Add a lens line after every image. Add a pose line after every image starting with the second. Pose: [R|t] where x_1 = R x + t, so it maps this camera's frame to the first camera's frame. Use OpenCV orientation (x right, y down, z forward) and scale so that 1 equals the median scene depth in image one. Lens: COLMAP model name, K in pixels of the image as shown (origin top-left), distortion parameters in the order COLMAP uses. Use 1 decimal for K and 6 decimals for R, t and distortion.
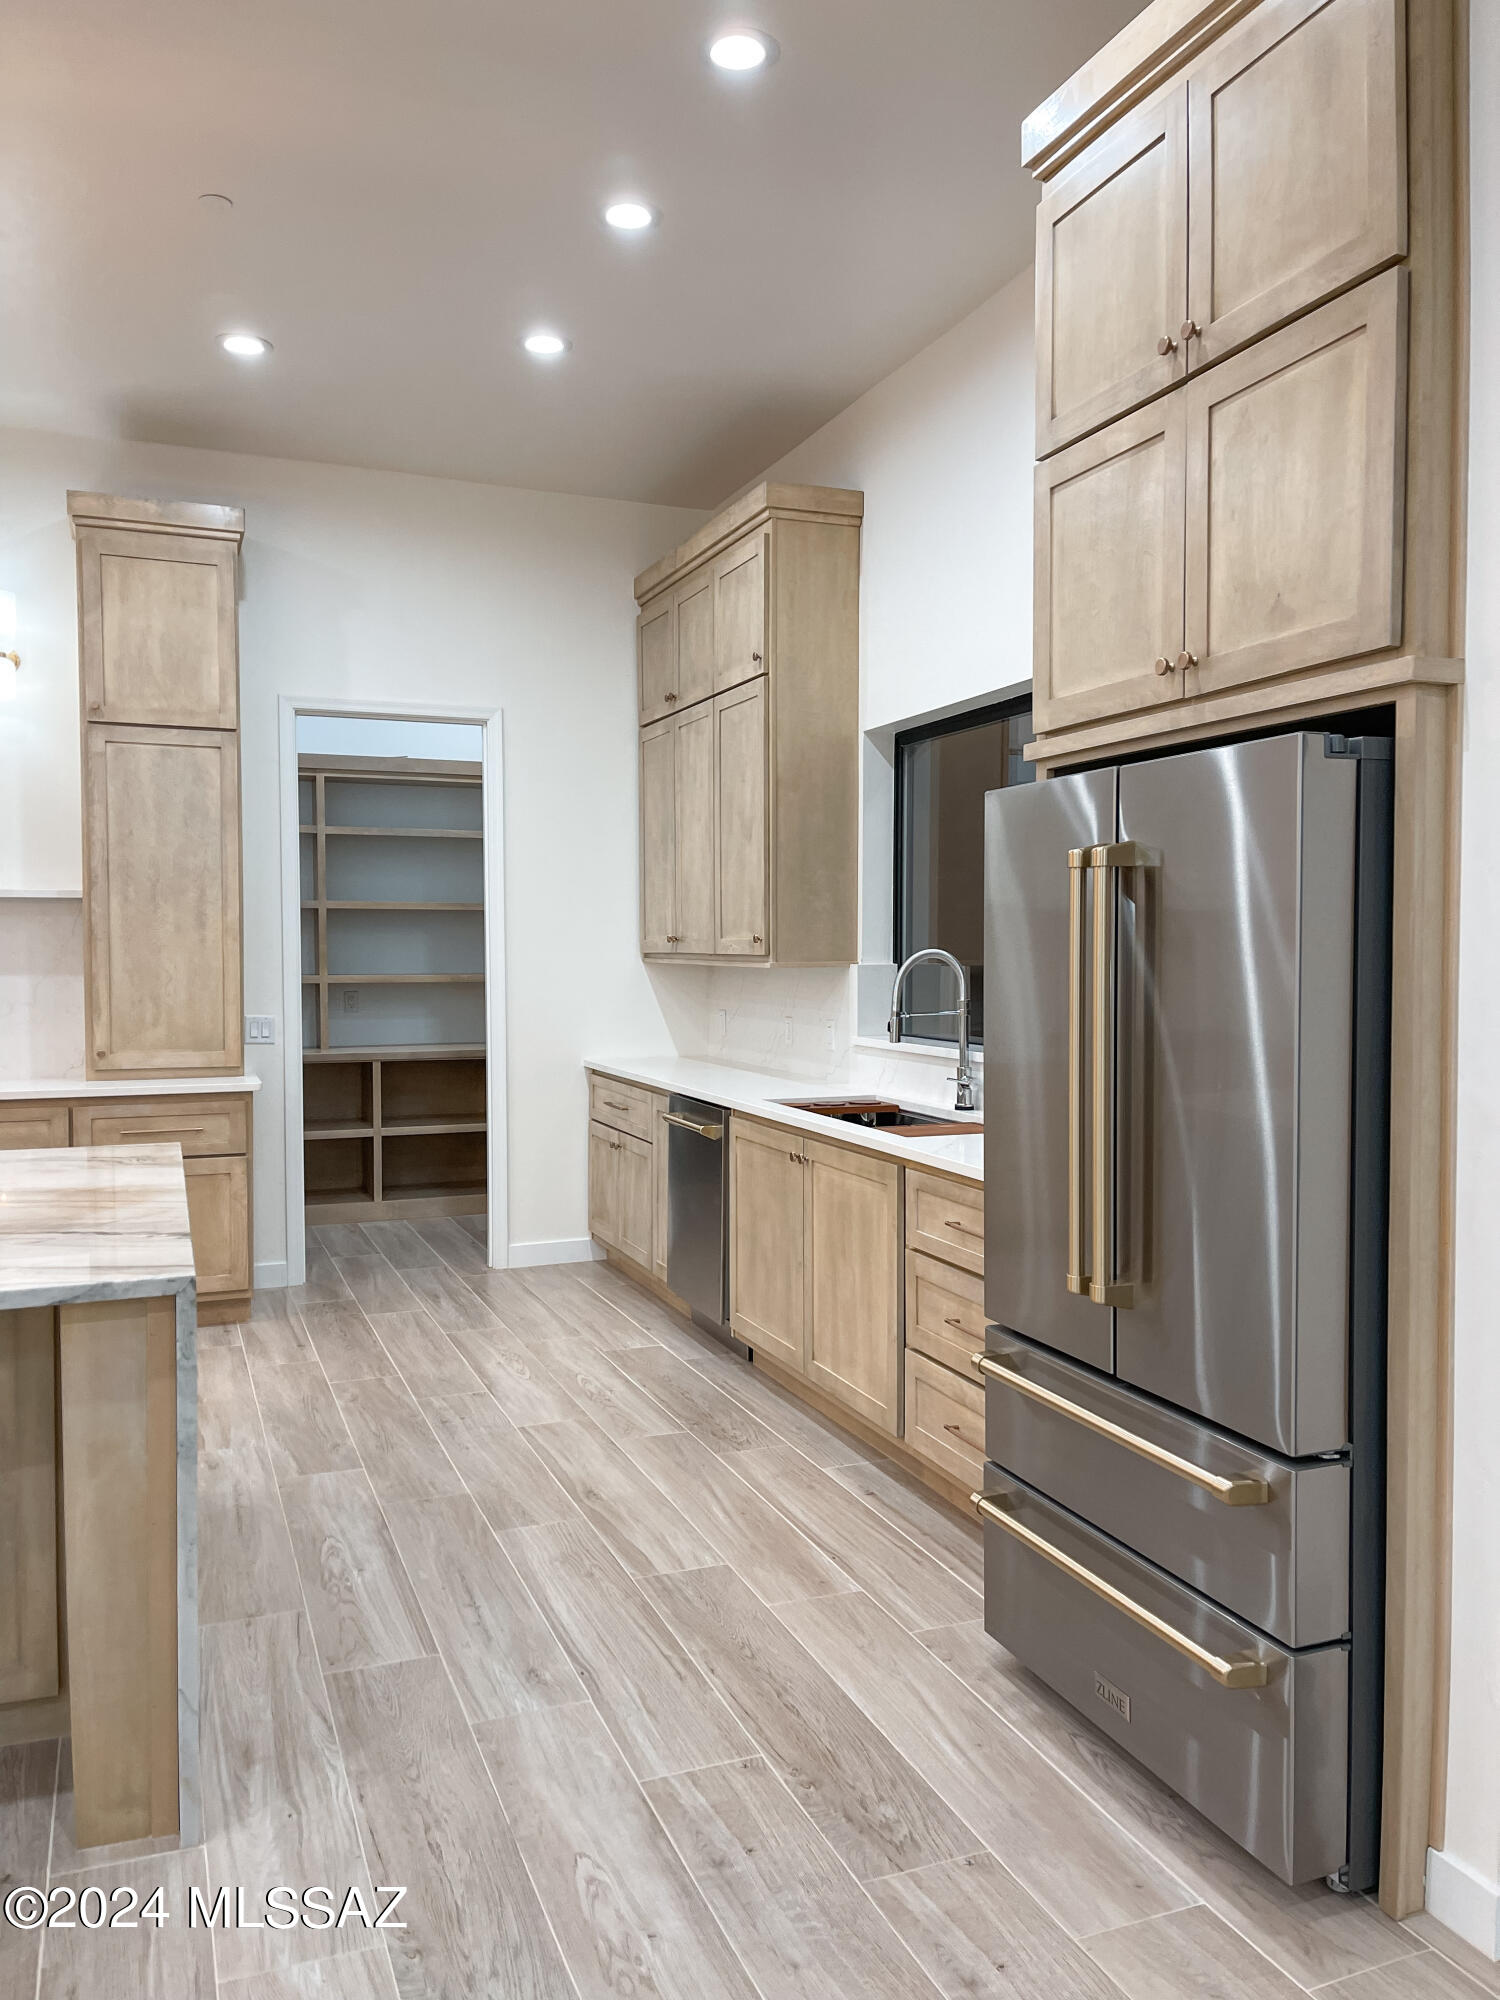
lens RADIAL K [[1514.1, 0, 766.7], [0, 1514.1, 1009.7], [0, 0, 1]] dist [0.063925, -0.084693]
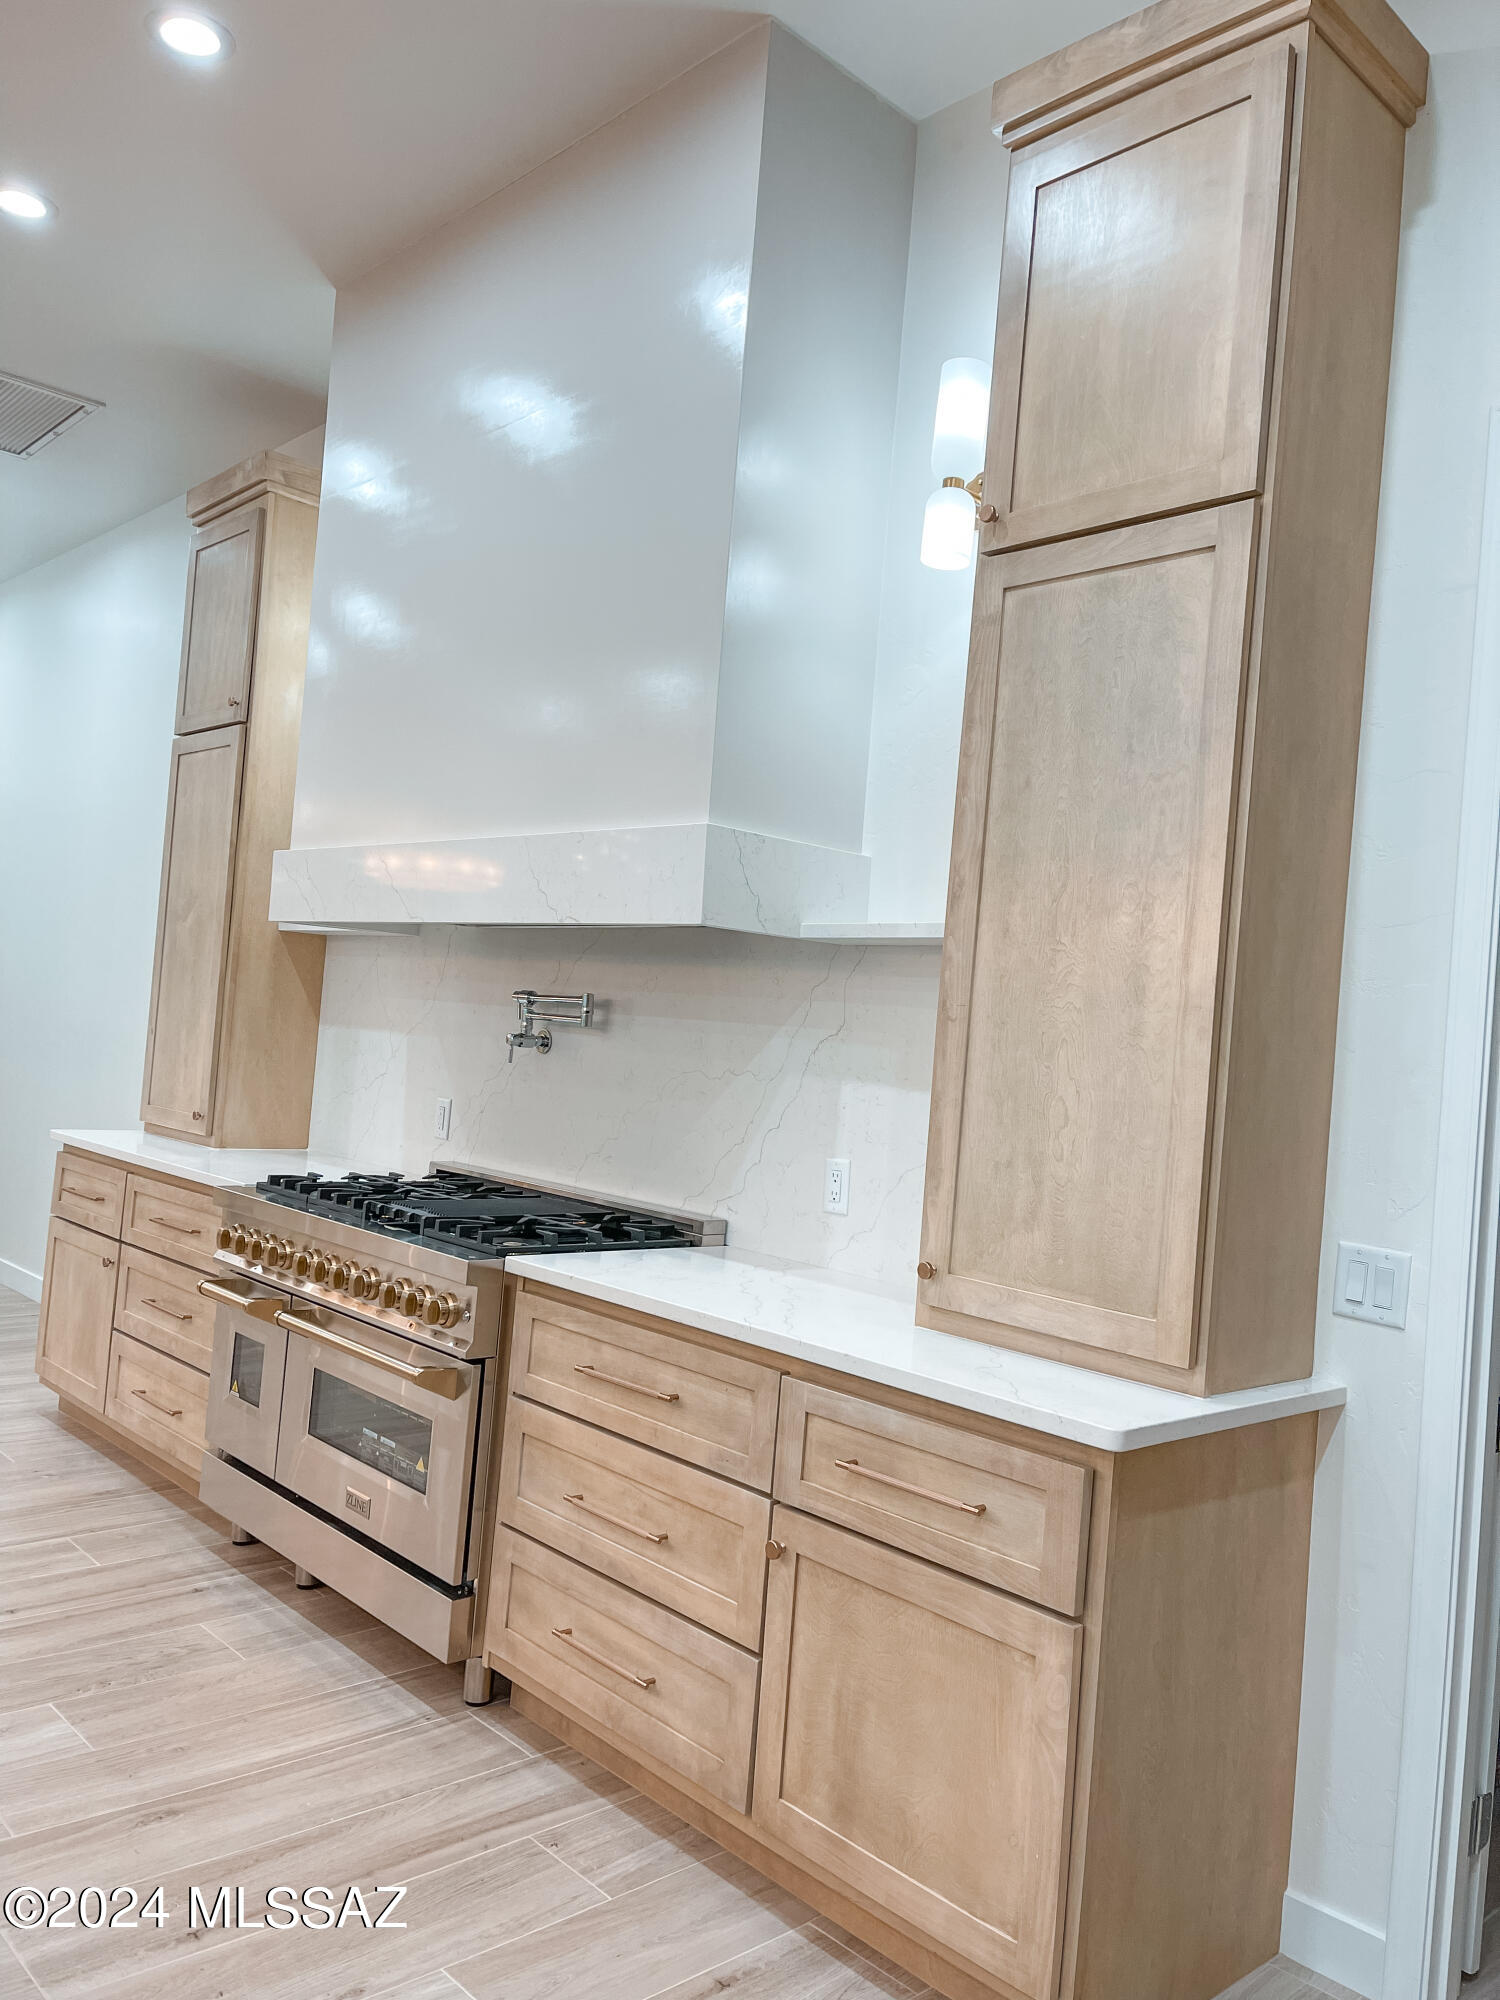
lens RADIAL K [[1514.1, 0, 763.5], [0, 1514.1, 1002.0], [0, 0, 1]] dist [0.063925, -0.084693]
pose [[0.372616, 0.005349, -0.927970, -0.051139], [-0.119791, 0.991894, -0.042383, -0.035148], [0.920221, 0.126955, 0.370236, 1.085679]]
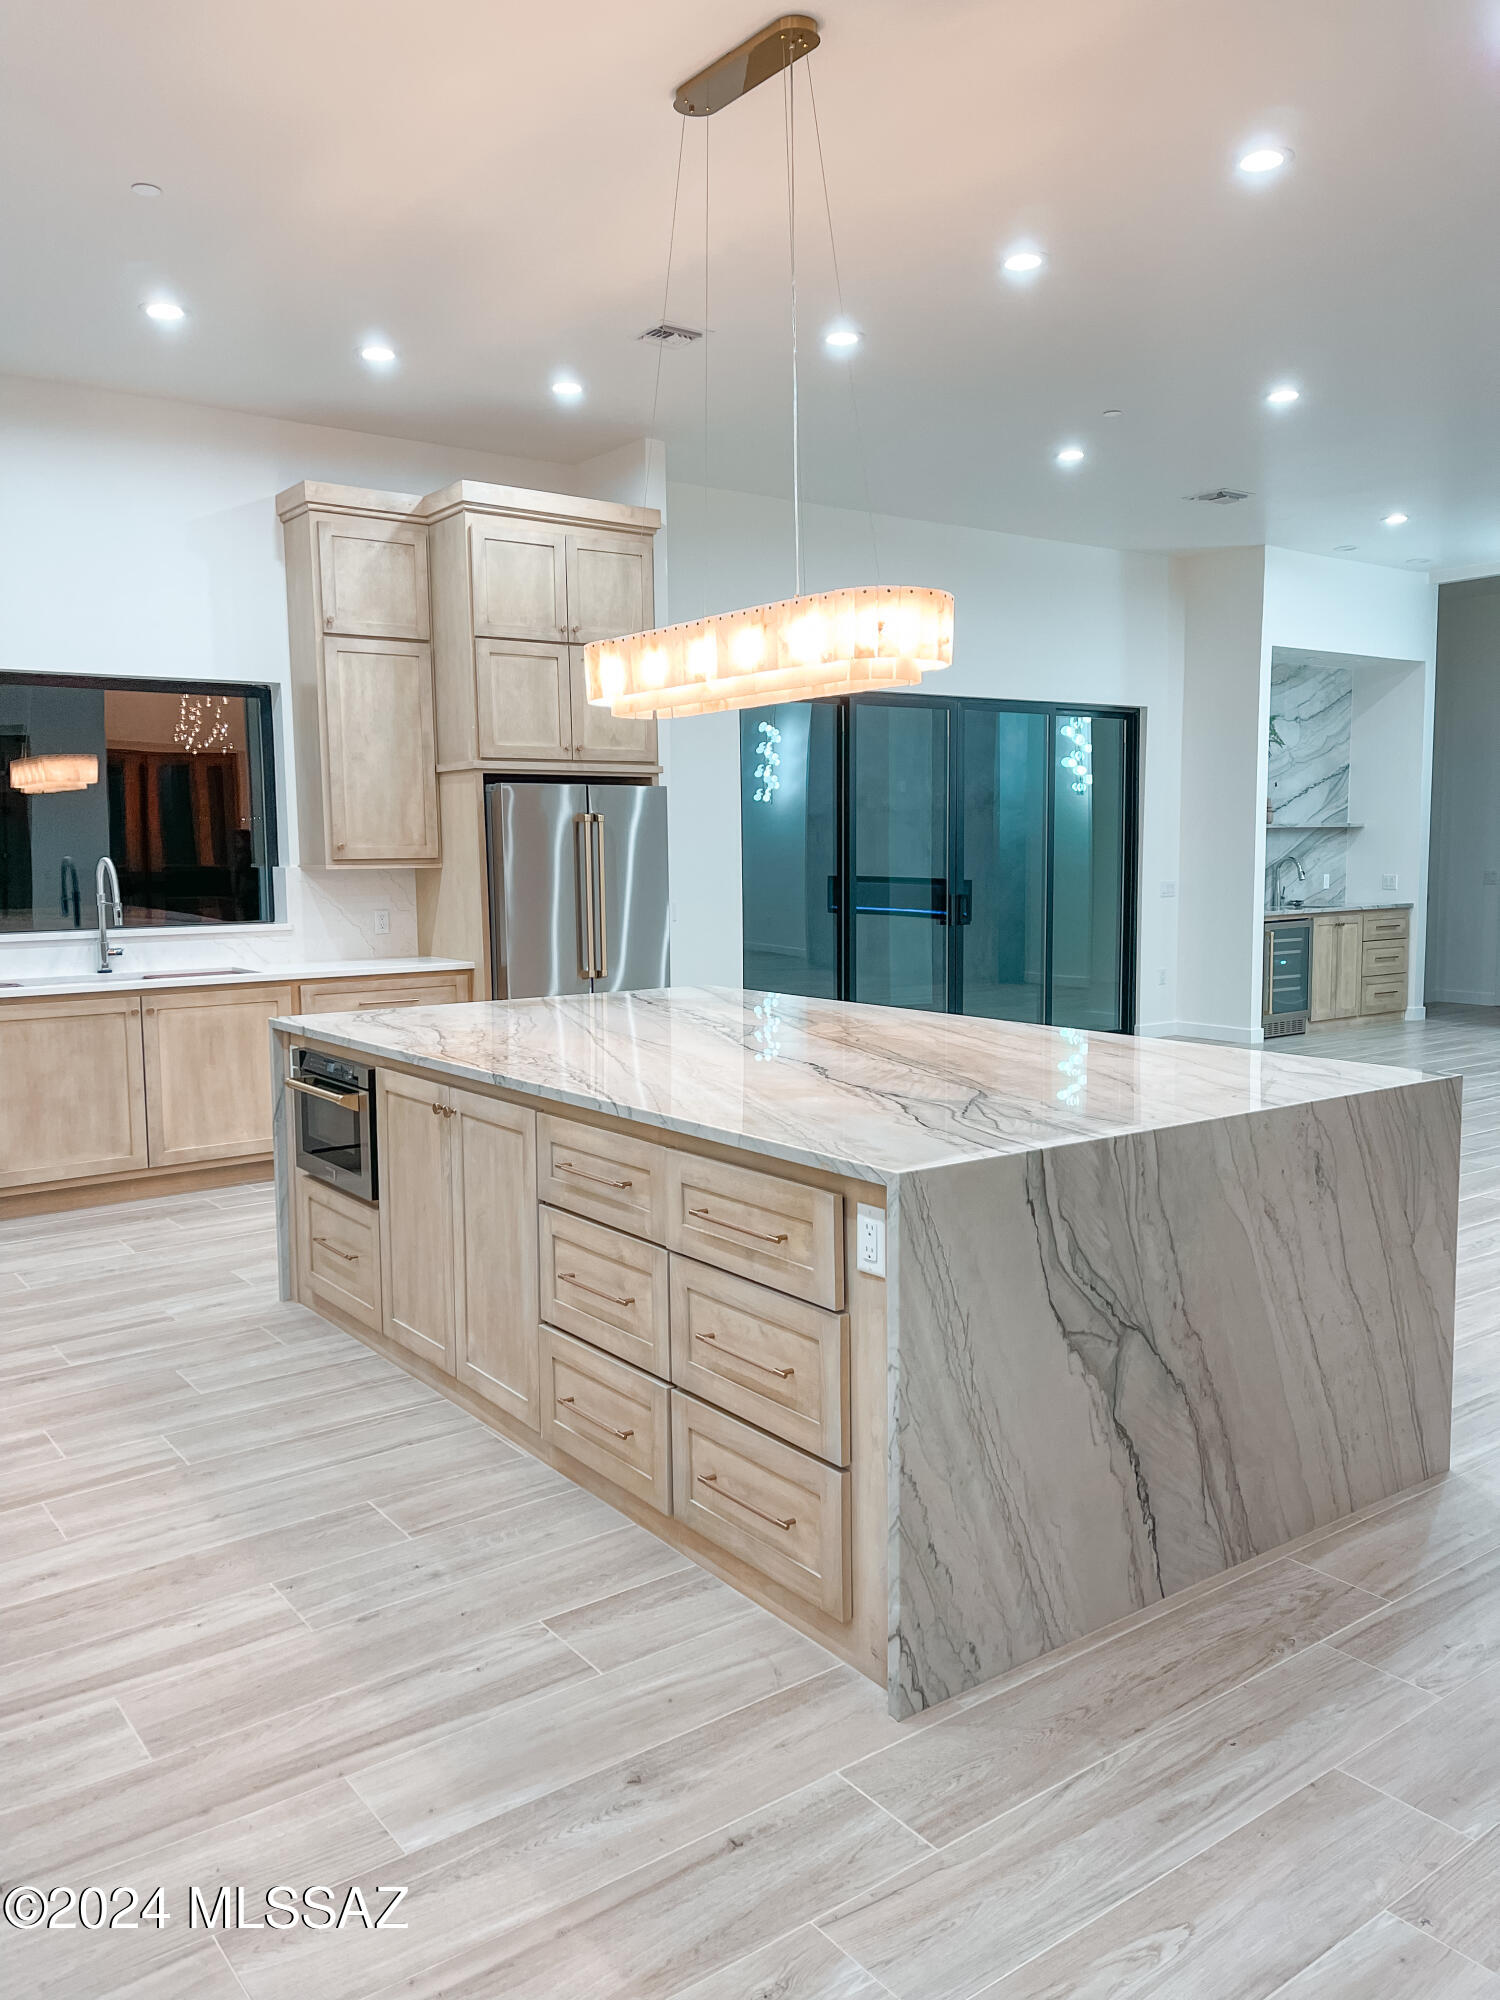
lens RADIAL K [[1514.1, 0, 745.7], [0, 1514.1, 995.6], [0, 0, 1]] dist [0.063925, -0.084693]
pose [[-0.253516, -0.095867, 0.962569, -1.588559], [0.053020, 0.992204, 0.112783, -0.046107], [-0.965877, 0.079628, -0.246456, 0.893026]]
